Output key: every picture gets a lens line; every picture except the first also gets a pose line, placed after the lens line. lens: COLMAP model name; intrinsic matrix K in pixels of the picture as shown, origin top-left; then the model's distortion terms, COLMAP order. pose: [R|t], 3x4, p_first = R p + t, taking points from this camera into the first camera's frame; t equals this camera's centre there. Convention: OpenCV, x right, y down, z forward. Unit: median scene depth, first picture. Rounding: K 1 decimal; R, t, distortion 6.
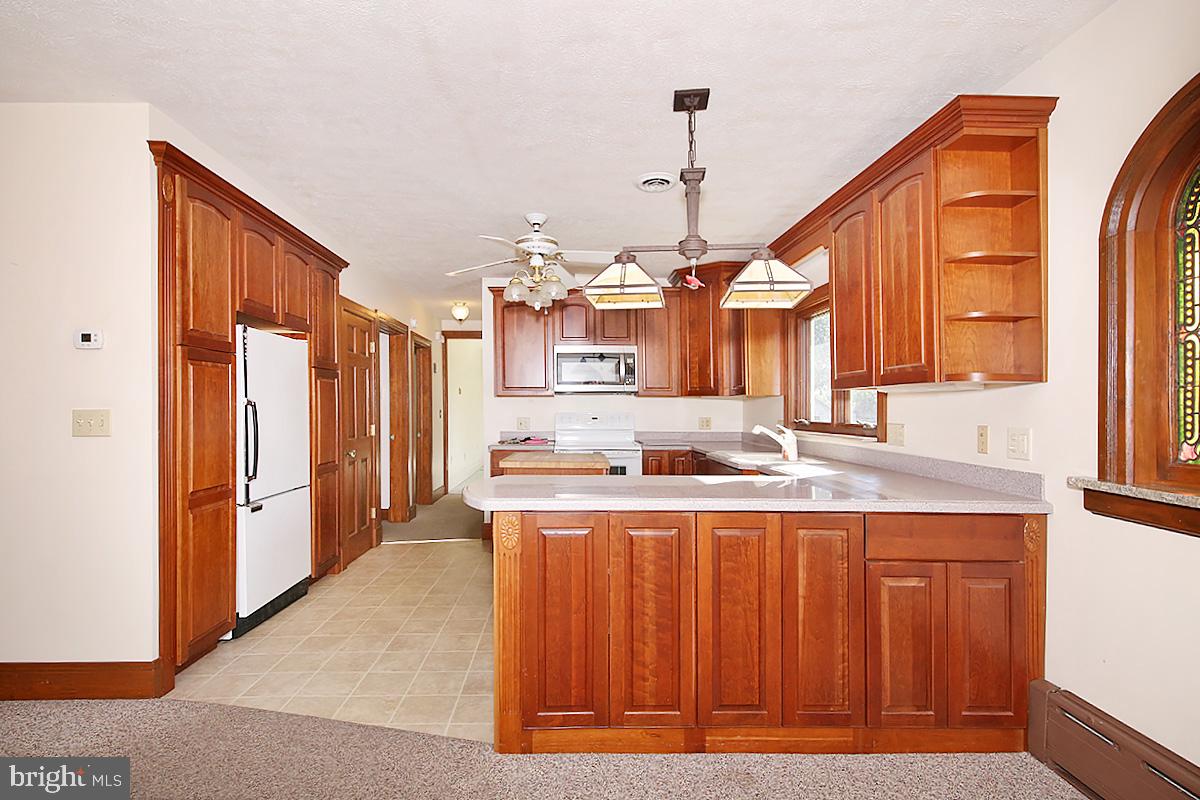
lens RADIAL K [[615.5, 0, 600.0], [0, 615.5, 400.0], [0, 0, 1]] dist [-0.018549, -0.000828]
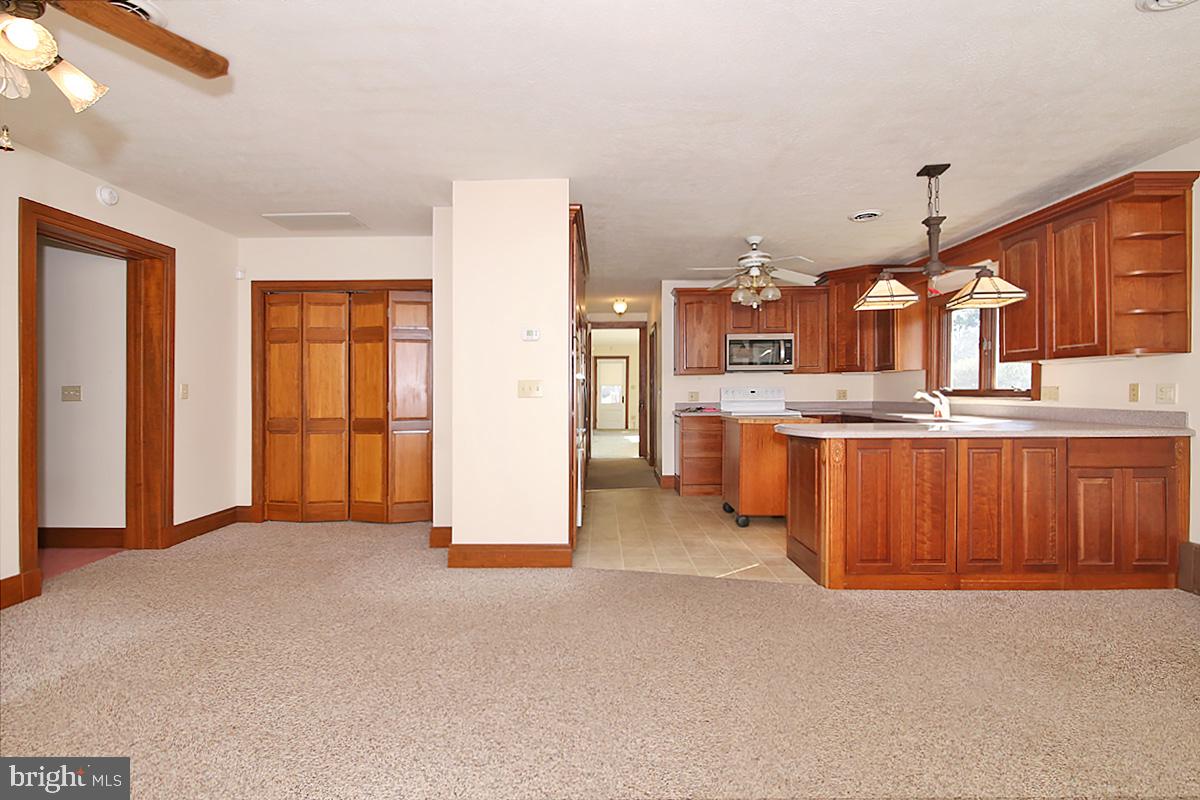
lens RADIAL K [[602.7, 0, 600.0], [0, 602.7, 400.0], [0, 0, 1]] dist [0.011644, -0.000057]
pose [[0.999666, -0.011977, -0.022902, -0.691718], [0.012528, 0.999632, 0.024064, 0.030650], [0.022606, -0.024343, 0.999448, -0.559142]]
